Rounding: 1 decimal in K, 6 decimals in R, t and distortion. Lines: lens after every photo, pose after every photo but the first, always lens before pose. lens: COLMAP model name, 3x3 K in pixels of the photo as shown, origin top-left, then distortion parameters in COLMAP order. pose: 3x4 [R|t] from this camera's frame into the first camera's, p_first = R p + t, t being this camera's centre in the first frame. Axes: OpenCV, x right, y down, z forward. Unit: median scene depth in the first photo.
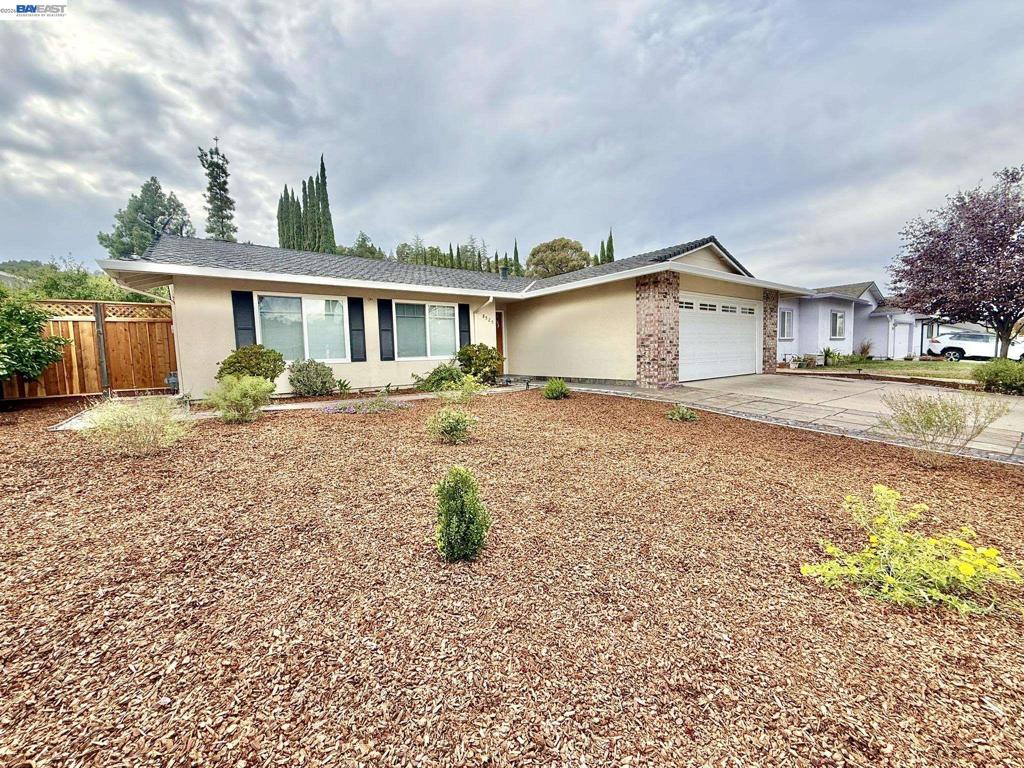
lens RADIAL K [[409.5, 0, 512.4], [0, 409.5, 379.7], [0, 0, 1]] dist [-0.000475, 0.000404]
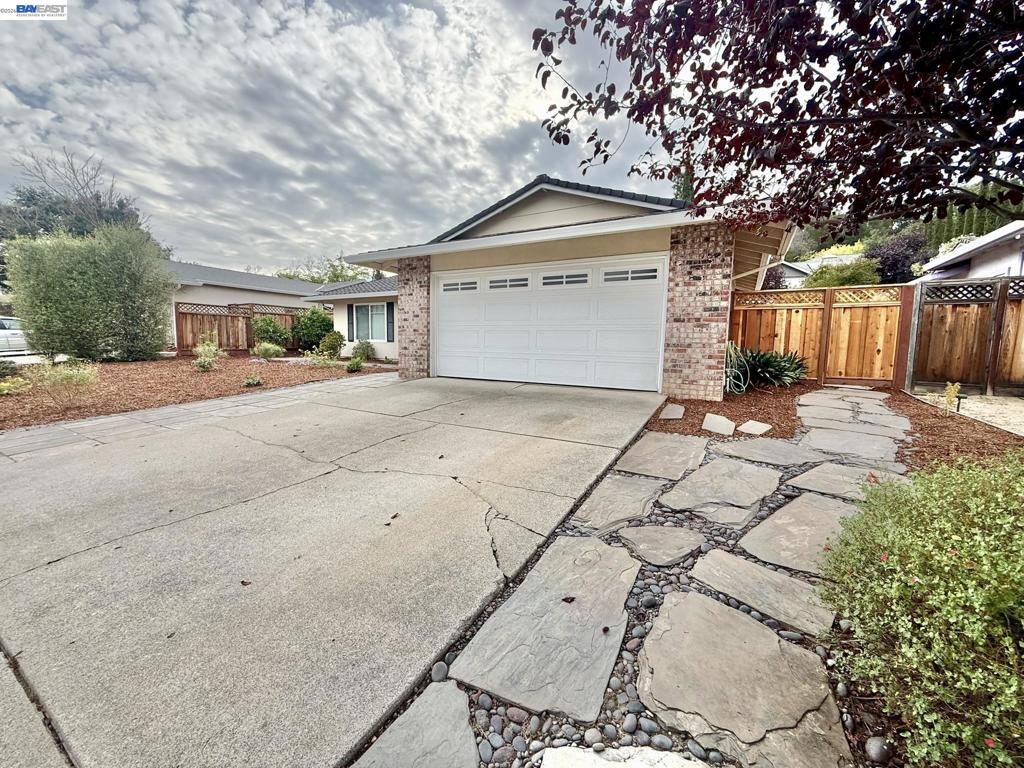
lens RADIAL K [[409.5, 0, 508.0], [0, 409.5, 385.2], [0, 0, 1]] dist [-0.000475, 0.000404]
pose [[0.394682, 0.124276, -0.910374, 1.339702], [-0.089115, 0.991317, 0.096690, -0.077236], [0.914486, 0.042966, 0.402330, 0.818588]]
